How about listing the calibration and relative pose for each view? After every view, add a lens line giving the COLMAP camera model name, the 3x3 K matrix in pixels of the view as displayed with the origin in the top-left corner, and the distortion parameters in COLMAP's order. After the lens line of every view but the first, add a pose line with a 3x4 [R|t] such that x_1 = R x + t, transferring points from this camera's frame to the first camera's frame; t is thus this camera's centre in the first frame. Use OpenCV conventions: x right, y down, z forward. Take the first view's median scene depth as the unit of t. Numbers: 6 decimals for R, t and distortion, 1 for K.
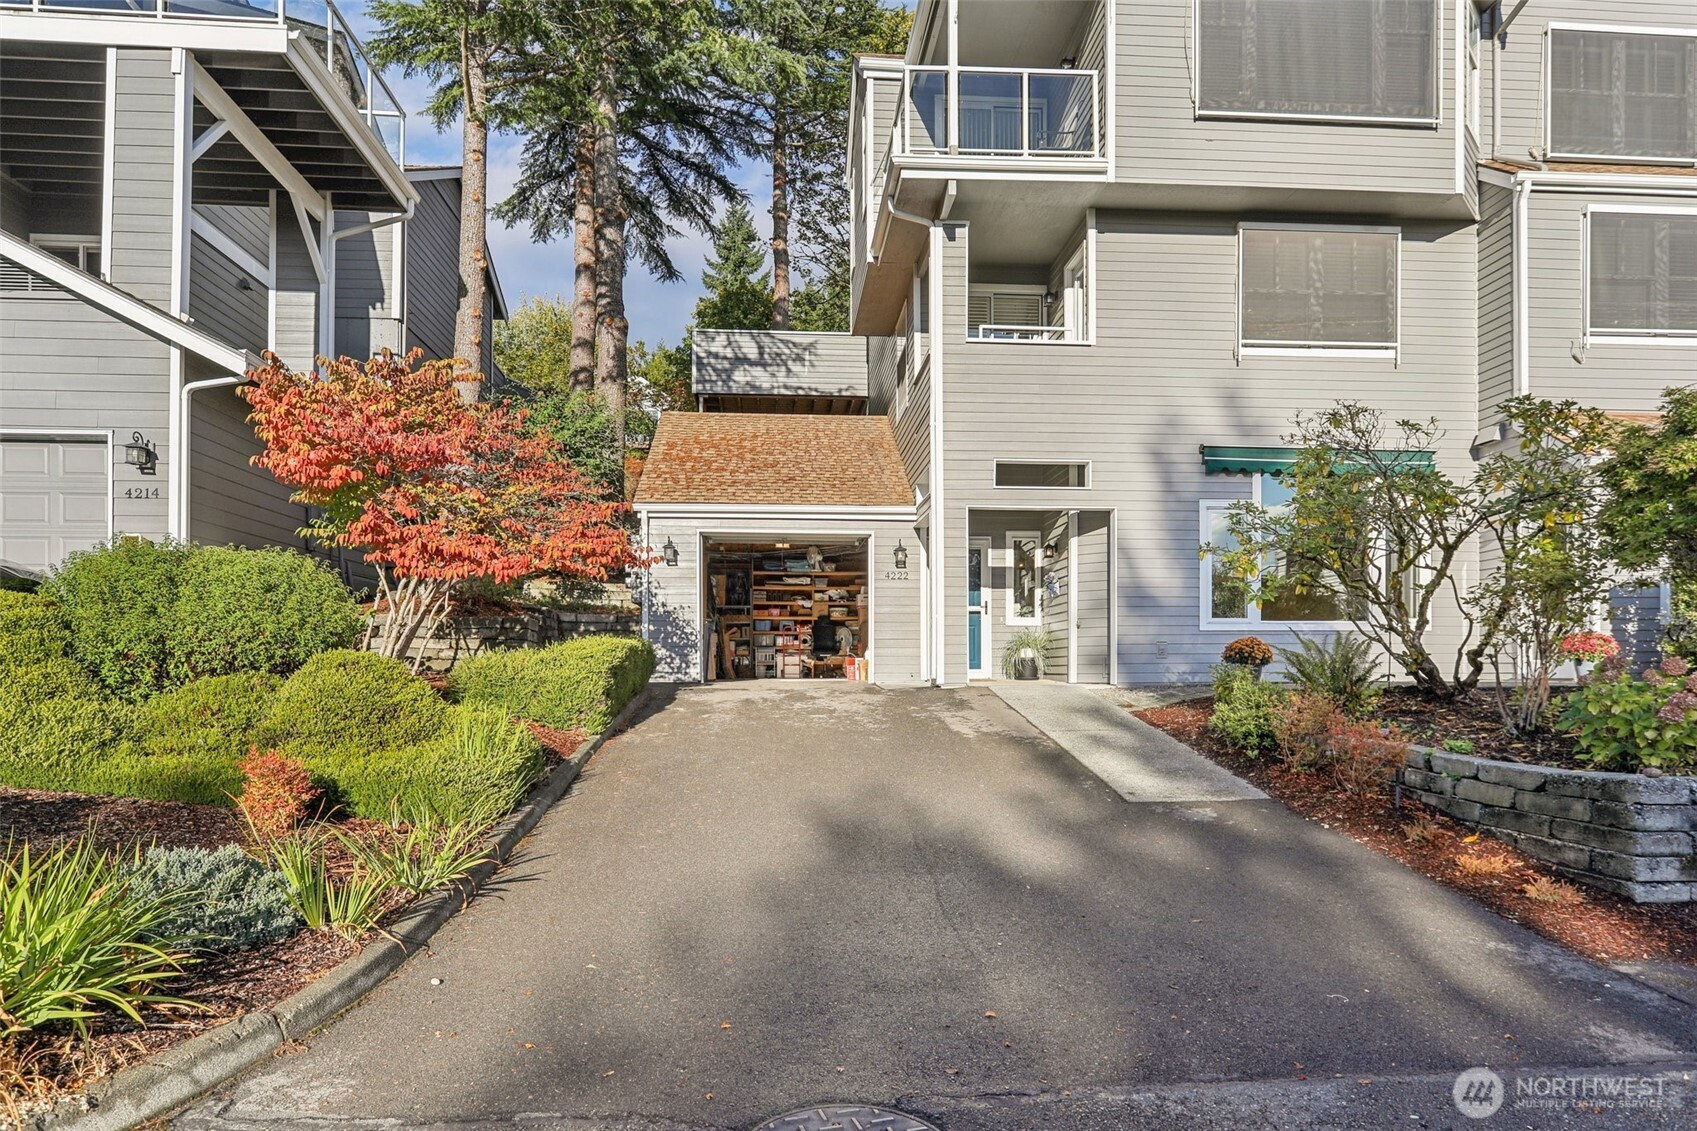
lens RADIAL K [[1043.2, 0, 846.4], [0, 1043.2, 623.1], [0, 0, 1]] dist [-0.004751, 0.002055]
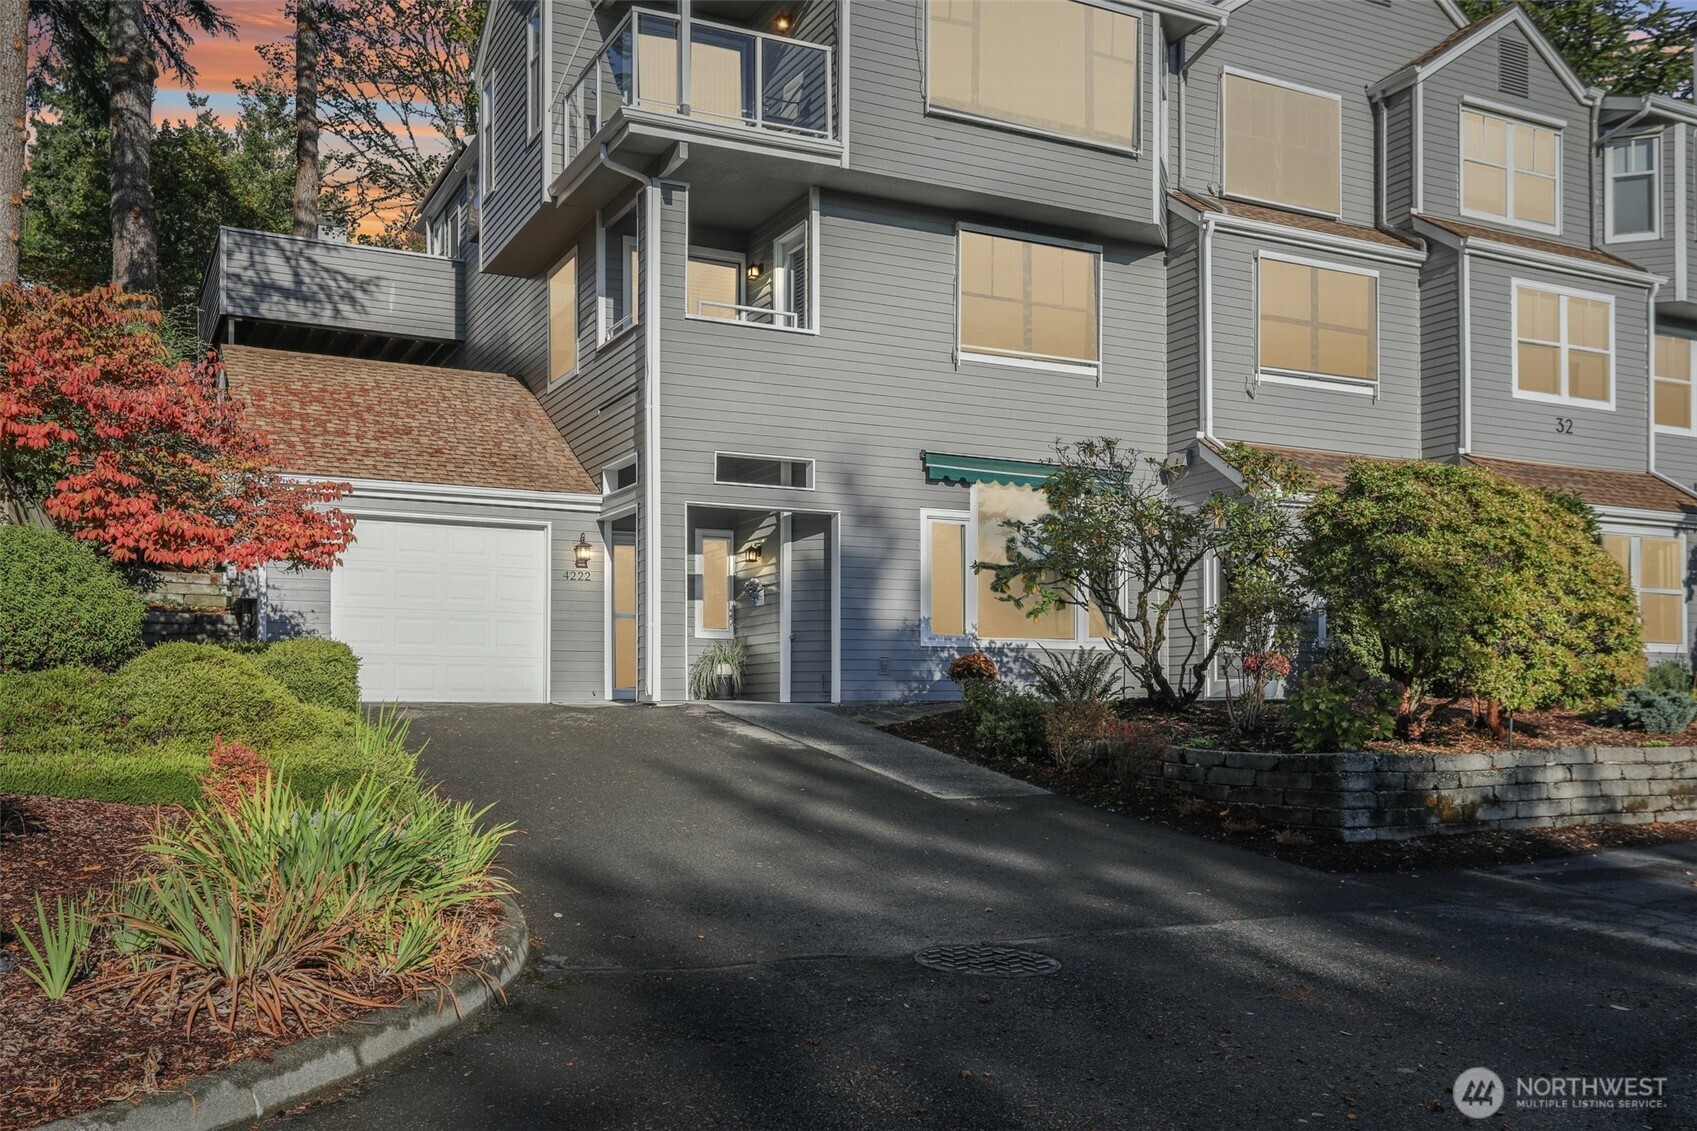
lens RADIAL K [[1496.5, 0, 848.5], [0, 1496.5, 565.5], [0, 0, 1]] dist [0.005068, -0.000685]
pose [[0.923919, 0.039015, 0.380594, -0.237265], [-0.018685, 0.998201, -0.056968, 0.011983], [-0.382132, 0.045522, 0.922986, -0.227580]]
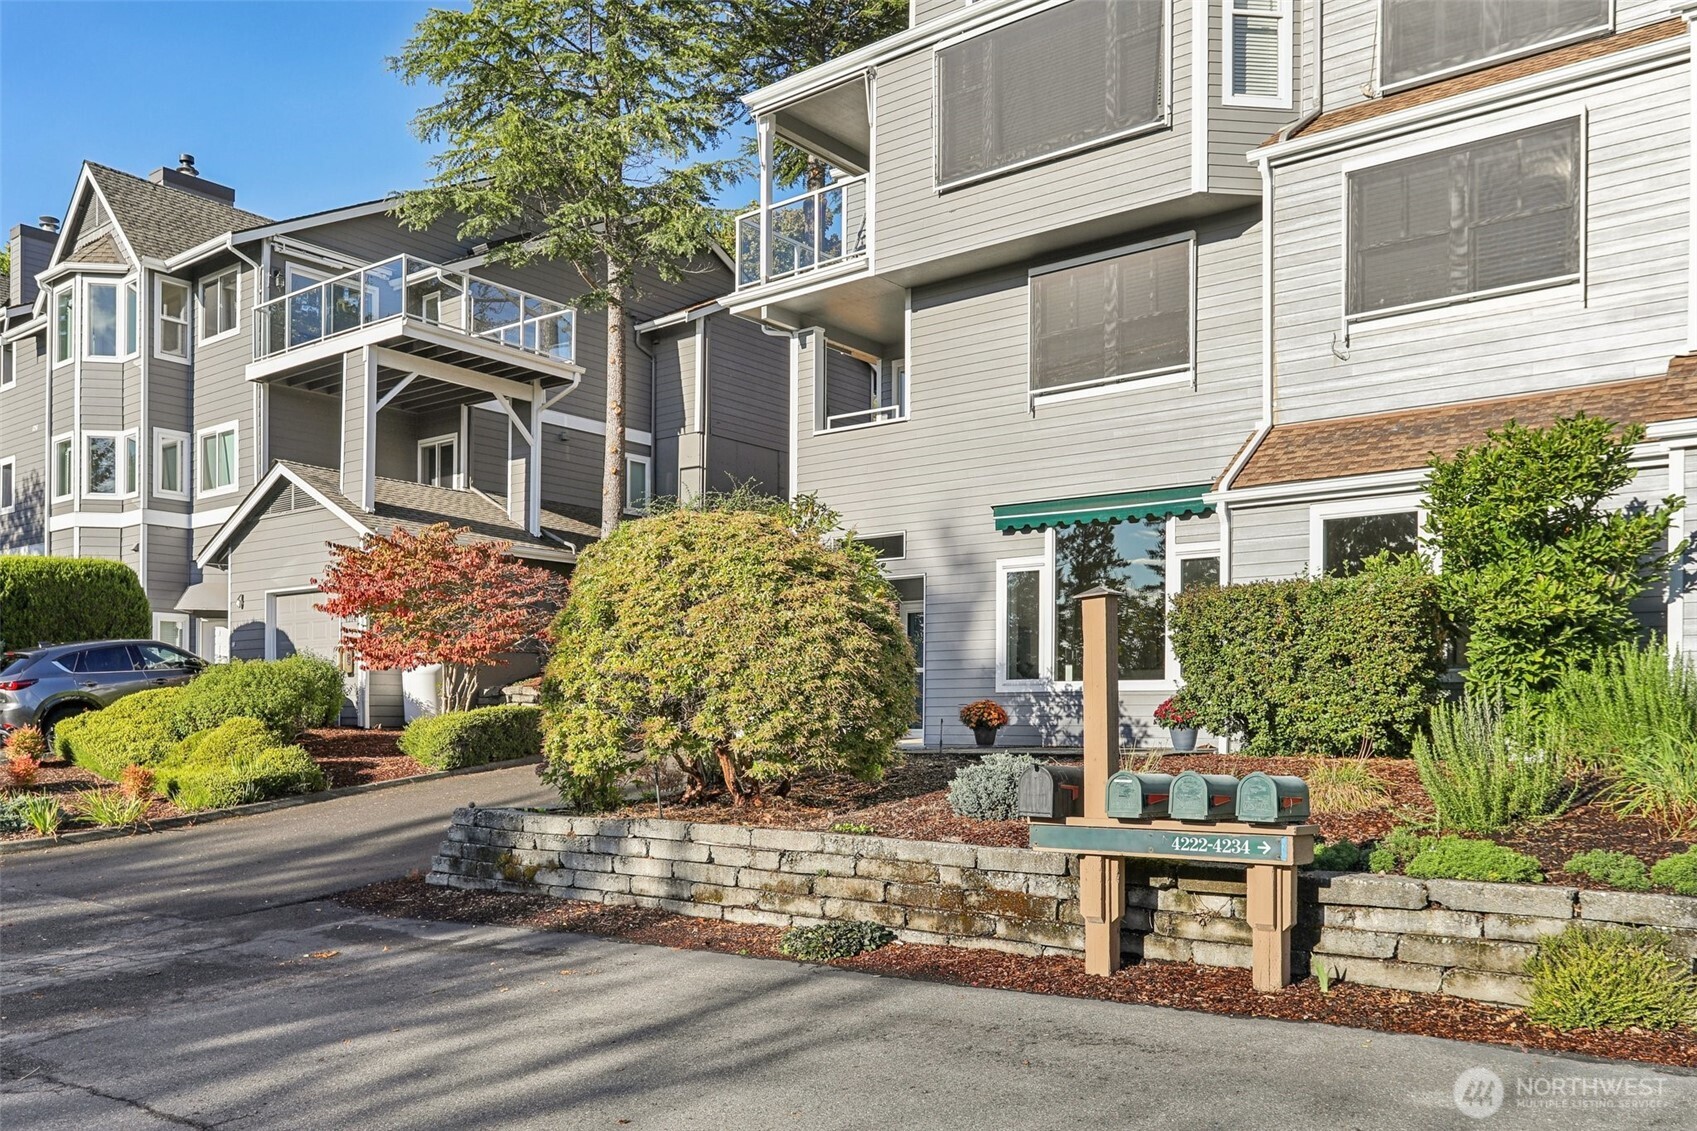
lens RADIAL K [[1294.9, 0, 847.5], [0, 1294.9, 635.5], [0, 0, 1]] dist [-0.001220, -0.001732]
pose [[0.743694, -0.037196, -0.667484, 1.076332], [0.024120, 0.999294, -0.028812, -0.015722], [0.668085, 0.005328, 0.744066, -0.005457]]
